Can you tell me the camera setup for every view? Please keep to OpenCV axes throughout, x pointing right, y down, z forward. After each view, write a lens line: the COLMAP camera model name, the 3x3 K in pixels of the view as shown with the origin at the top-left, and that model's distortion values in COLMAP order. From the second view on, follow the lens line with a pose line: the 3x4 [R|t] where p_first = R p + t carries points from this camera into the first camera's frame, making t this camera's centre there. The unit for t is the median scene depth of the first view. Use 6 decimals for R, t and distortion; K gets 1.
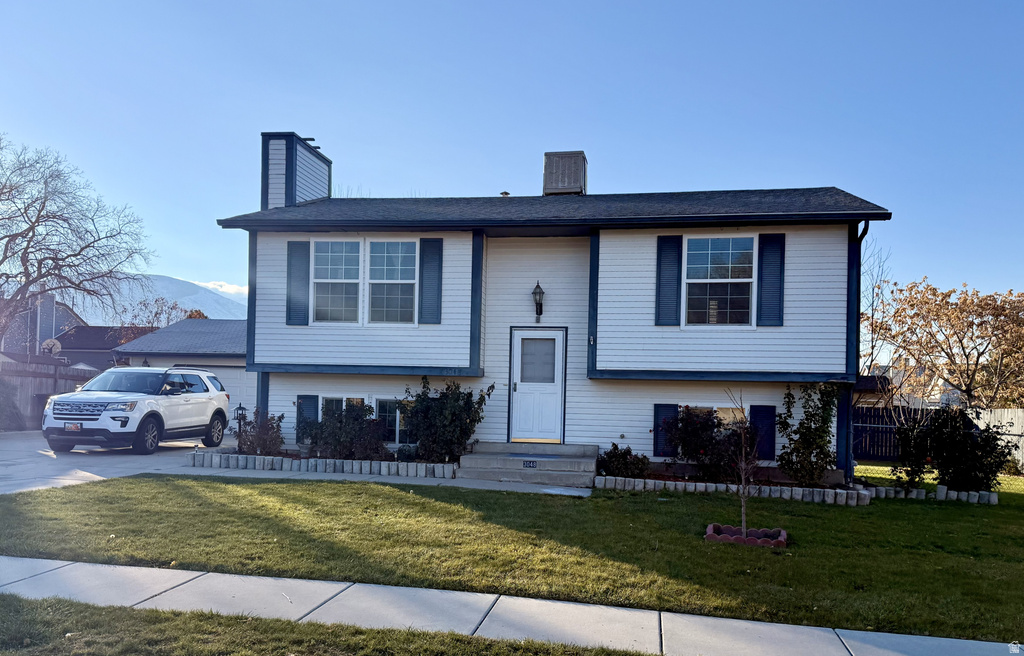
lens RADIAL K [[874.1, 0, 498.0], [0, 874.1, 394.1], [0, 0, 1]] dist [0.055586, -0.054416]
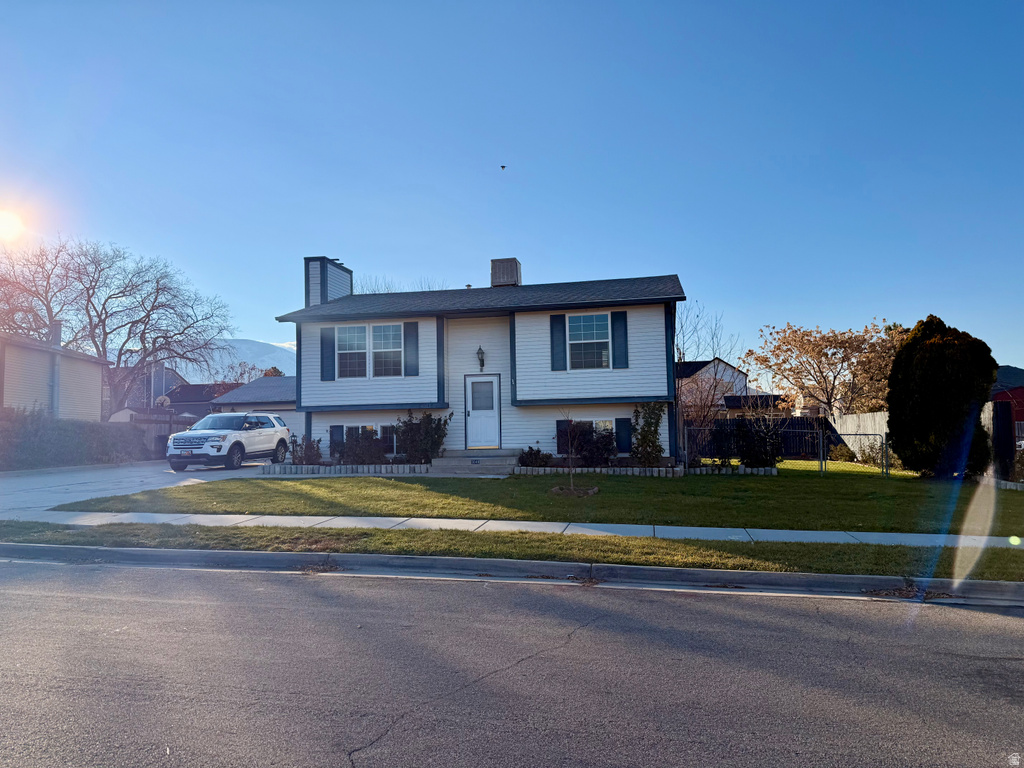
lens RADIAL K [[719.9, 0, 515.5], [0, 719.9, 377.2], [0, 0, 1]] dist [0.058211, -0.059893]
pose [[0.998876, -0.046566, -0.008877, 0.114816], [0.045908, 0.996908, -0.063766, 0.012126], [0.011819, 0.063286, 0.997925, -0.278157]]
